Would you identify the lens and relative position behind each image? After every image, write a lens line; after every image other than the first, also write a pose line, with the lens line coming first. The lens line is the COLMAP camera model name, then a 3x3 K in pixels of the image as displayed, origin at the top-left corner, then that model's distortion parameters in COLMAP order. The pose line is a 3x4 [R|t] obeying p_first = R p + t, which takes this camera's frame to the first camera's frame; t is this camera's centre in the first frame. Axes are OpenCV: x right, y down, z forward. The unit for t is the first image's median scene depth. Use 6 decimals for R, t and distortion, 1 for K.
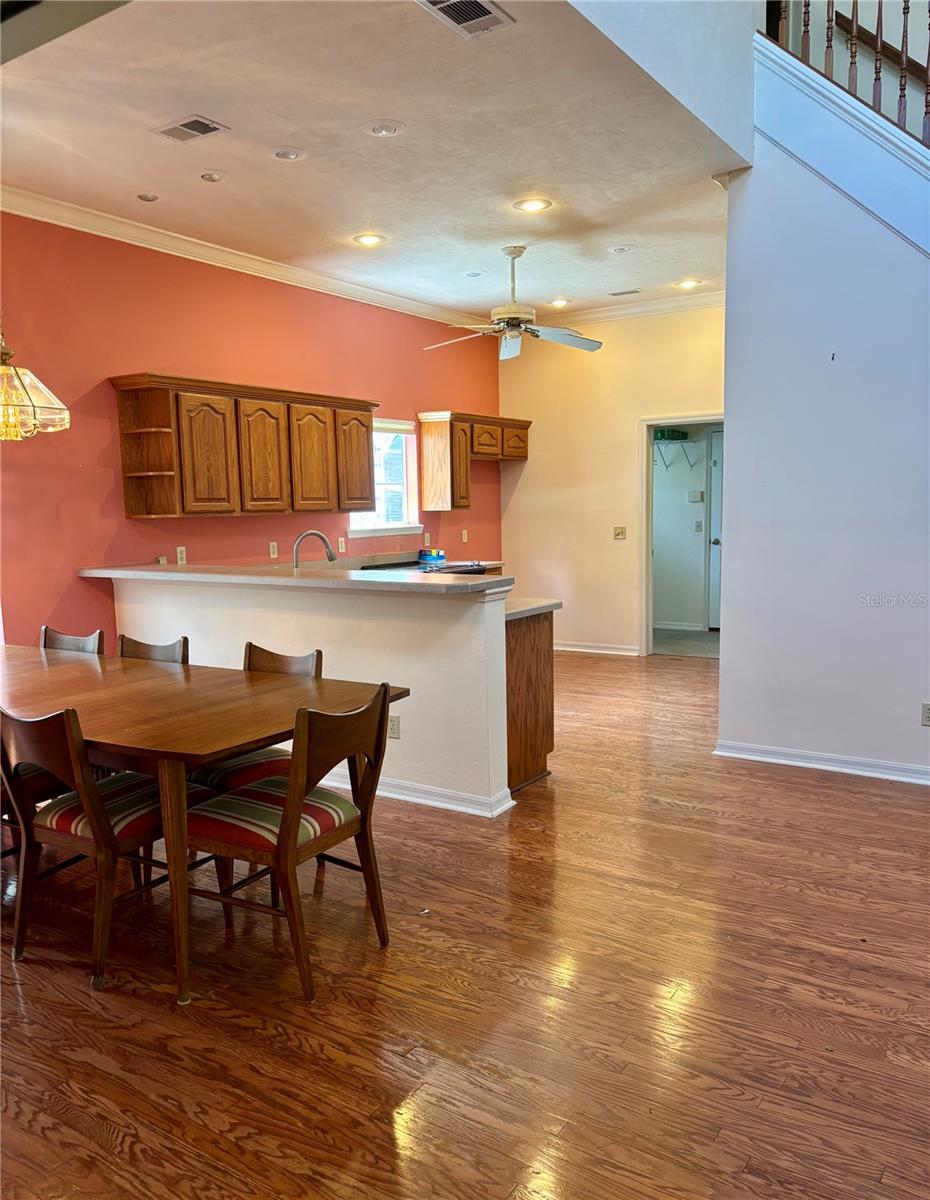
lens RADIAL K [[937.6, 0, 464.2], [0, 937.6, 605.8], [0, 0, 1]] dist [0.103564, 0.004049]
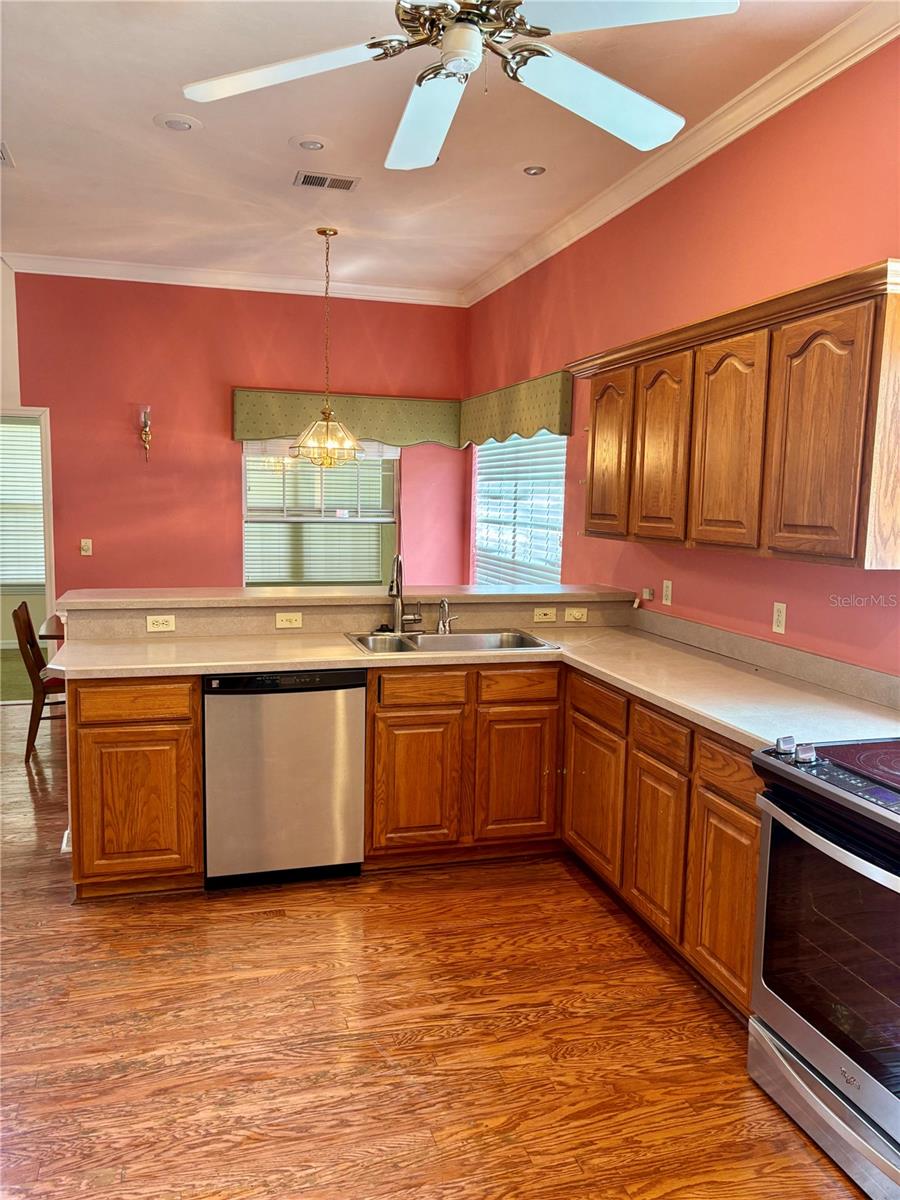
lens RADIAL K [[917.6, 0, 449.5], [0, 917.6, 596.9], [0, 0, 1]] dist [0.044790, -0.015307]
pose [[-0.649026, 0.101491, -0.753966, 0.313114], [-0.081161, 0.976169, 0.201266, -0.164414], [0.756425, 0.191819, -0.625322, 1.218750]]
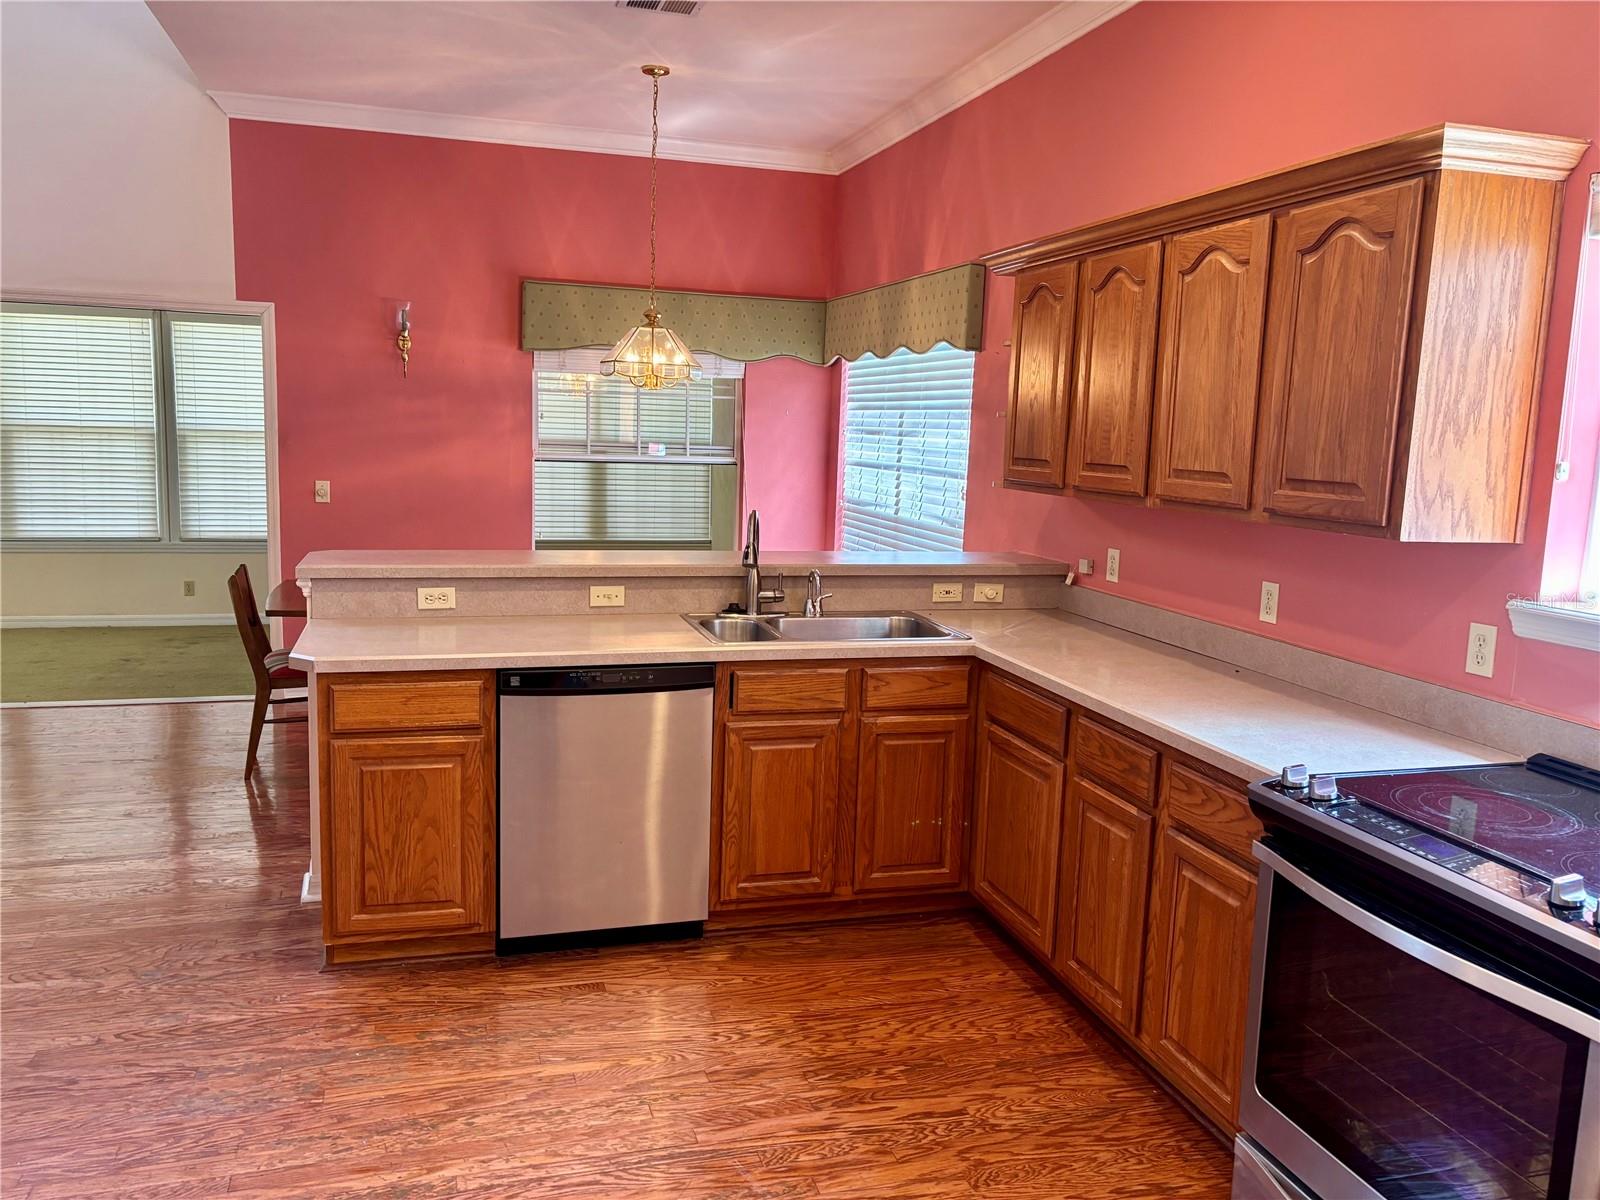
lens RADIAL K [[1223.5, 0, 798.1], [0, 1223.5, 586.3], [0, 0, 1]] dist [0.044790, -0.015307]
pose [[-0.644653, 0.108821, -0.756690, 0.321741], [-0.095339, 0.970645, 0.220813, -0.165494], [0.758507, 0.214490, -0.615355, 1.203207]]
